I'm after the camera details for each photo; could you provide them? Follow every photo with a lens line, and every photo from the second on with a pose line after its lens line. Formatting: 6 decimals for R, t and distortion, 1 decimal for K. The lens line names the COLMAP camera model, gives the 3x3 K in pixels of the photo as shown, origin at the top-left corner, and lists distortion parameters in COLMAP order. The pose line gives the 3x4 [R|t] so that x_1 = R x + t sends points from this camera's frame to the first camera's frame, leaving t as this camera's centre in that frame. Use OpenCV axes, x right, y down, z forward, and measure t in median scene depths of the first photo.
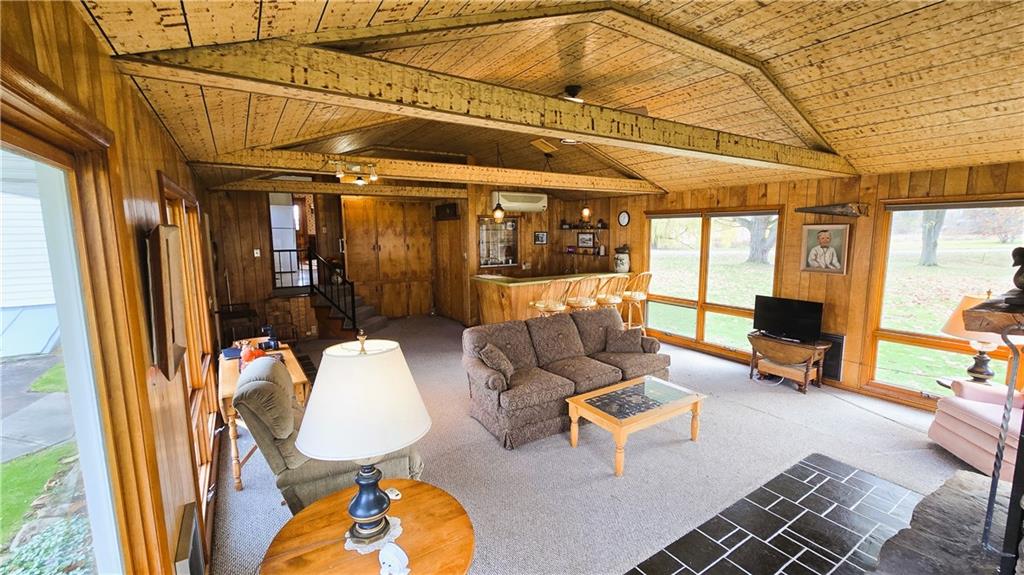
lens RADIAL K [[423.0, 0, 509.2], [0, 423.0, 283.2], [0, 0, 1]] dist [-0.001706, -0.000271]
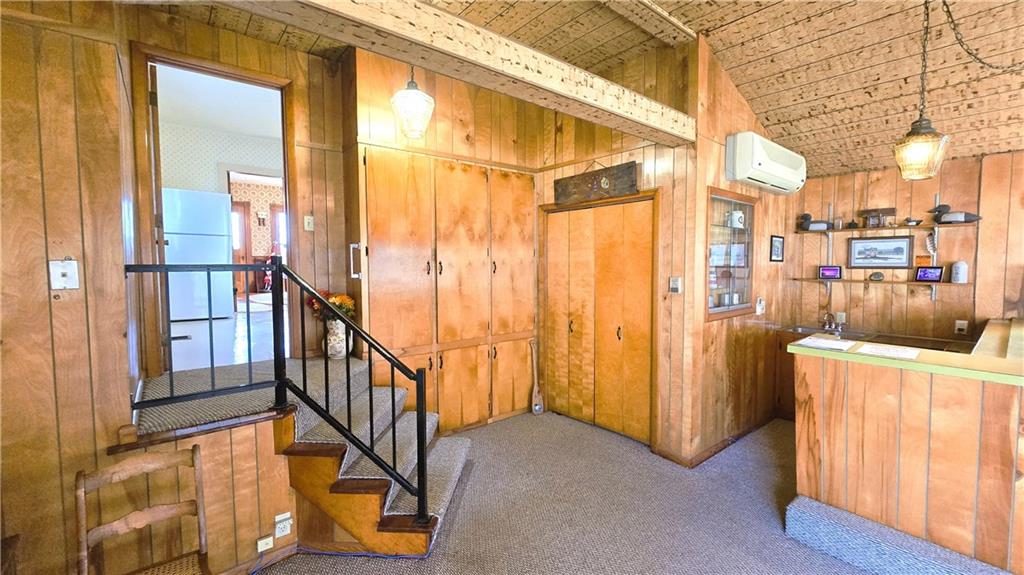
lens RADIAL K [[423.0, 0, 512.2], [0, 423.0, 283.4], [0, 0, 1]] dist [-0.001706, -0.000271]
pose [[0.993301, -0.002150, 0.115533, -0.289102], [0.011042, 0.997018, -0.076377, -0.034974], [-0.115024, 0.077141, 0.990363, 0.578689]]
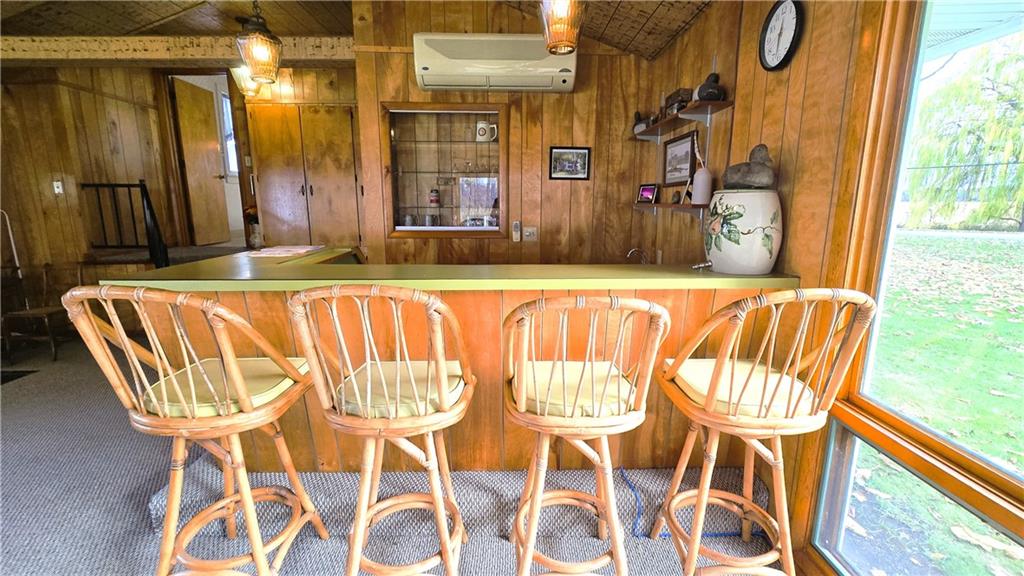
lens RADIAL K [[423.0, 0, 508.7], [0, 423.0, 293.6], [0, 0, 1]] dist [-0.001706, -0.000271]
pose [[0.842978, 0.122857, -0.523731, 0.254605], [-0.076451, 0.991050, 0.109428, -0.027113], [0.532488, -0.052206, 0.844826, 0.654784]]
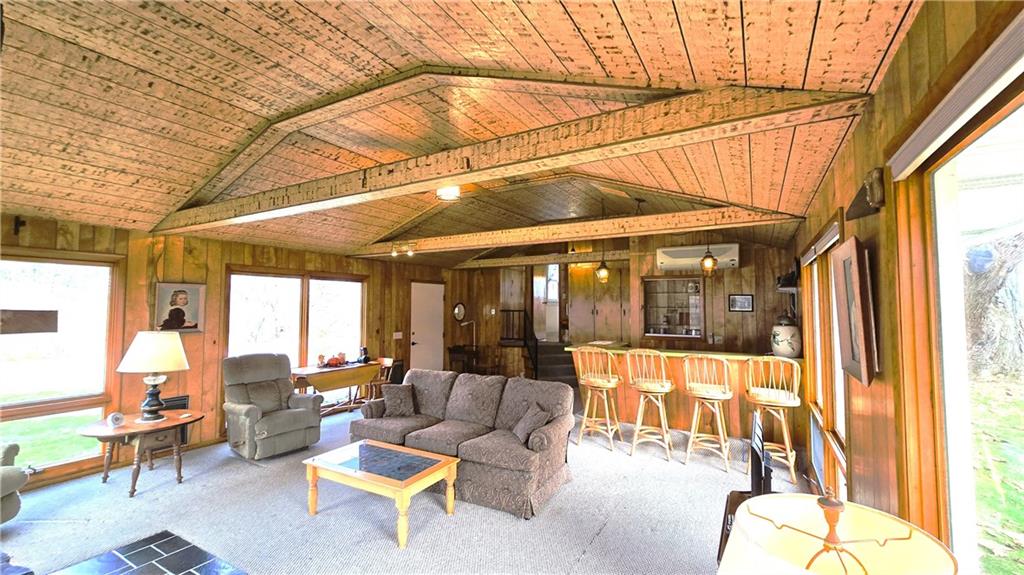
lens RADIAL K [[423.0, 0, 525.1], [0, 423.0, 285.4], [0, 0, 1]] dist [-0.001706, -0.000271]
pose [[0.473512, -0.036683, -0.880023, 0.556696], [-0.115512, 0.987917, -0.103334, -0.019483], [0.873180, 0.150583, 0.463553, 0.346331]]
